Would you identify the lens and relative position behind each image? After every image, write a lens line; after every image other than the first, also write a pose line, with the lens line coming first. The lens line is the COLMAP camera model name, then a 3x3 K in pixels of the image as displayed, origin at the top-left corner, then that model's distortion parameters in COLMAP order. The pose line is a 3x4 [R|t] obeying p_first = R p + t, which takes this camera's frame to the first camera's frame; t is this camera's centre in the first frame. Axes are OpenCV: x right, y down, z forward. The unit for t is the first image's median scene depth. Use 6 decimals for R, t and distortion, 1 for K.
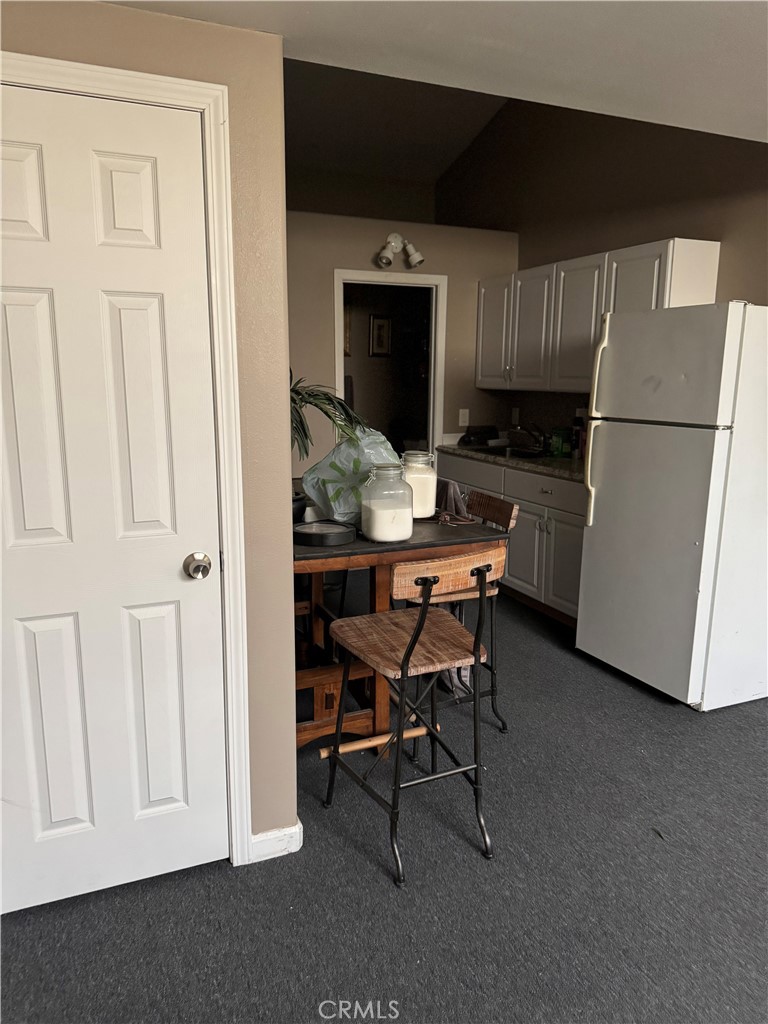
lens RADIAL K [[727.1, 0, 385.6], [0, 727.1, 513.1], [0, 0, 1]] dist [0.051494, -0.068480]
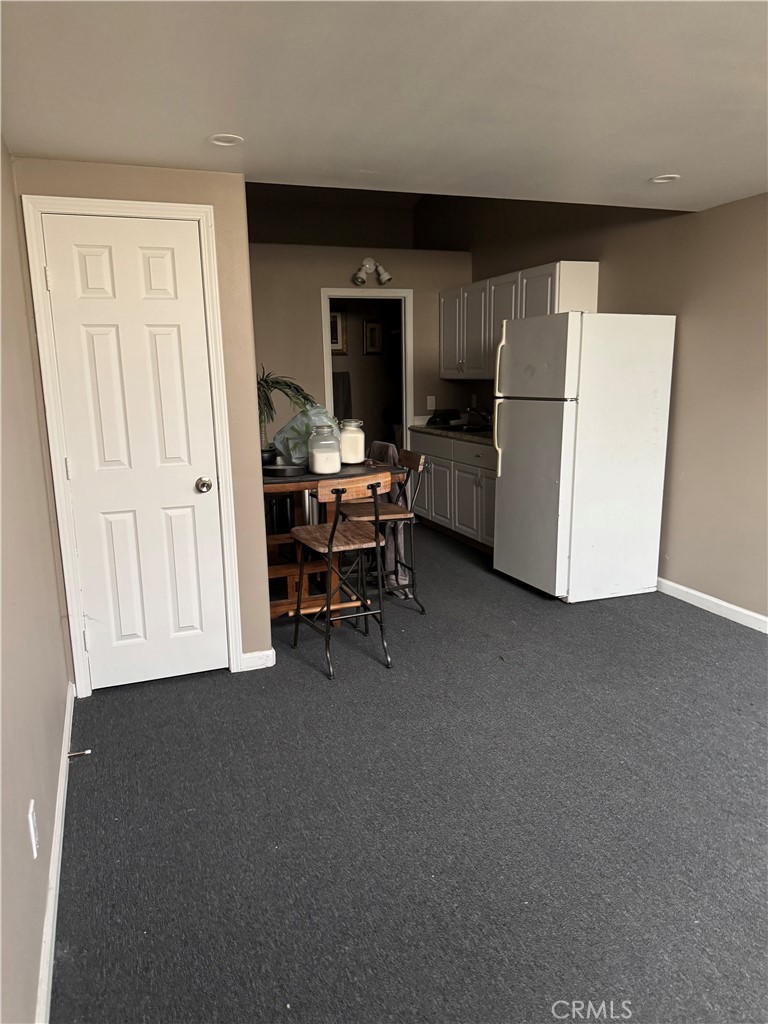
lens RADIAL K [[727.1, 0, 385.6], [0, 727.1, 518.7], [0, 0, 1]] dist [0.051494, -0.068480]
pose [[0.998546, -0.017638, -0.050947, 0.200867], [0.018185, 0.999782, 0.010304, 0.114428], [0.050755, -0.011215, 0.998648, -0.541244]]
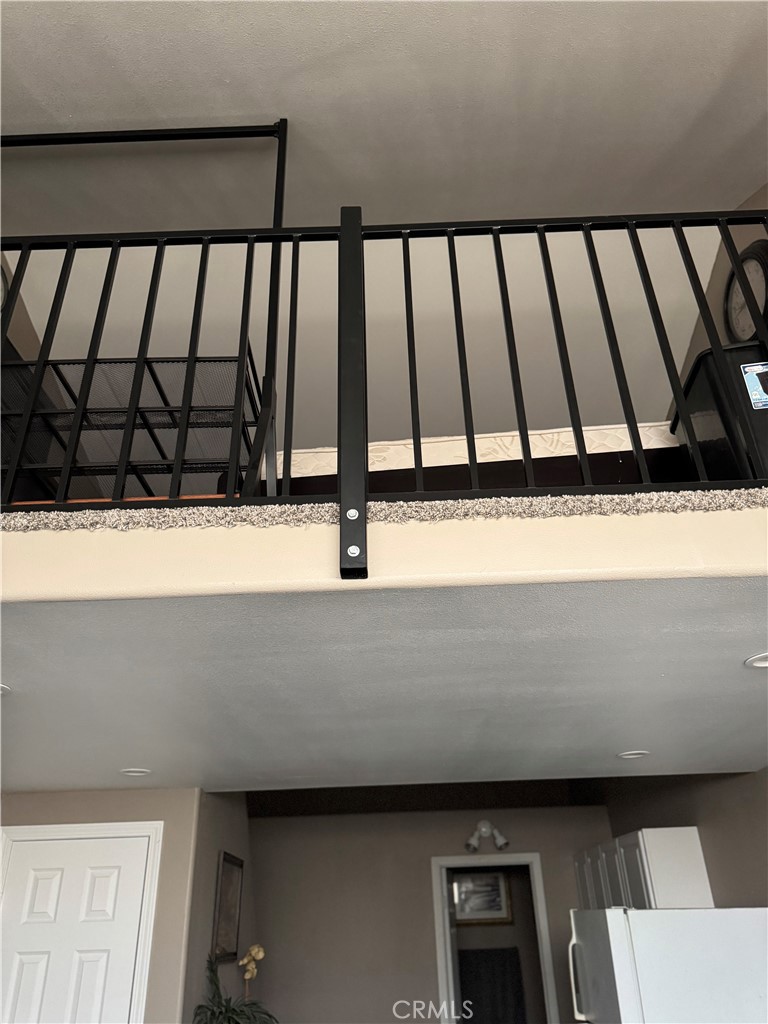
lens RADIAL K [[727.1, 0, 391.0], [0, 727.1, 514.9], [0, 0, 1]] dist [0.051494, -0.068480]
pose [[0.907885, -0.231079, -0.349783, 0.825225], [-0.042531, 0.779289, -0.625220, -0.040913], [0.417057, 0.582504, 0.697676, -0.359508]]
